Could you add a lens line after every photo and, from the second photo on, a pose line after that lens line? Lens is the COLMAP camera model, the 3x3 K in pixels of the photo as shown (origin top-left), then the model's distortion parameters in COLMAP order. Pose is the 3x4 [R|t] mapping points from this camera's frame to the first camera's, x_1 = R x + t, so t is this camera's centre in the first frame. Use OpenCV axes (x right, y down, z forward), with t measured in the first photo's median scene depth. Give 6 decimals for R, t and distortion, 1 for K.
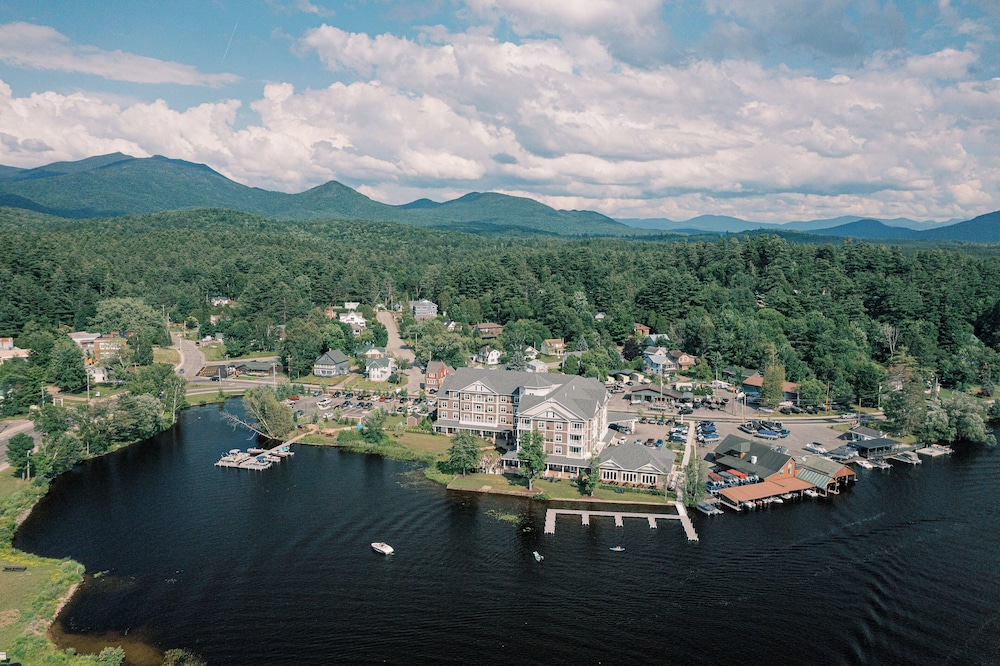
lens RADIAL K [[952.0, 0, 500.0], [0, 952.0, 333.0], [0, 0, 1]] dist [0.054126, 0.010321]
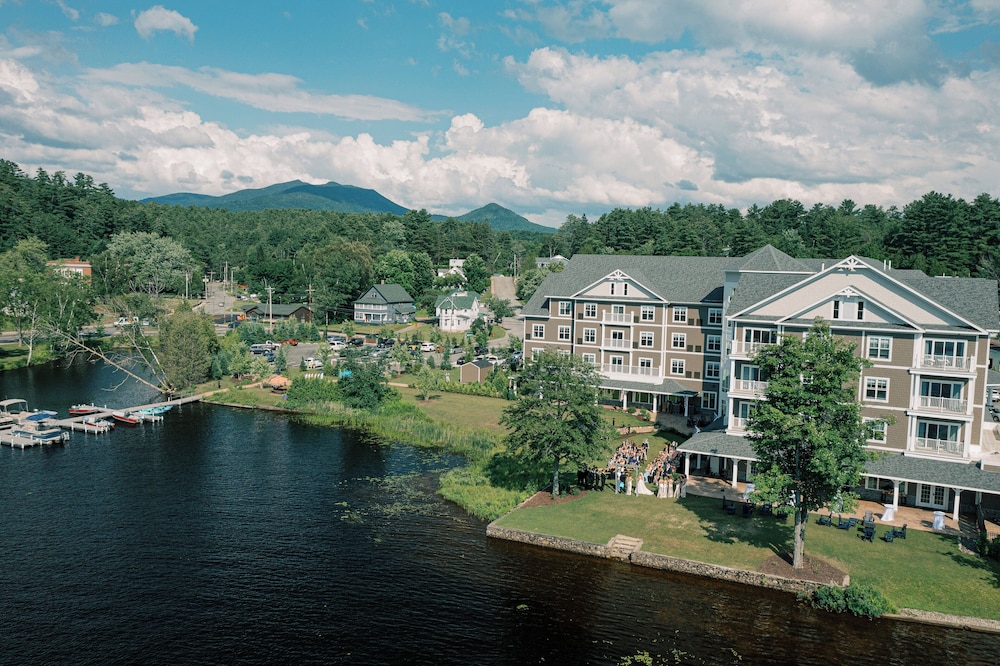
lens RADIAL K [[811.1, 0, 500.0], [0, 811.1, 333.0], [0, 0, 1]] dist [-0.000234, -0.003148]
pose [[0.981132, 0.023777, -0.191871, -0.005310], [-0.035831, 0.997579, -0.059601, 0.105269], [0.189989, 0.065351, 0.979609, 0.683964]]
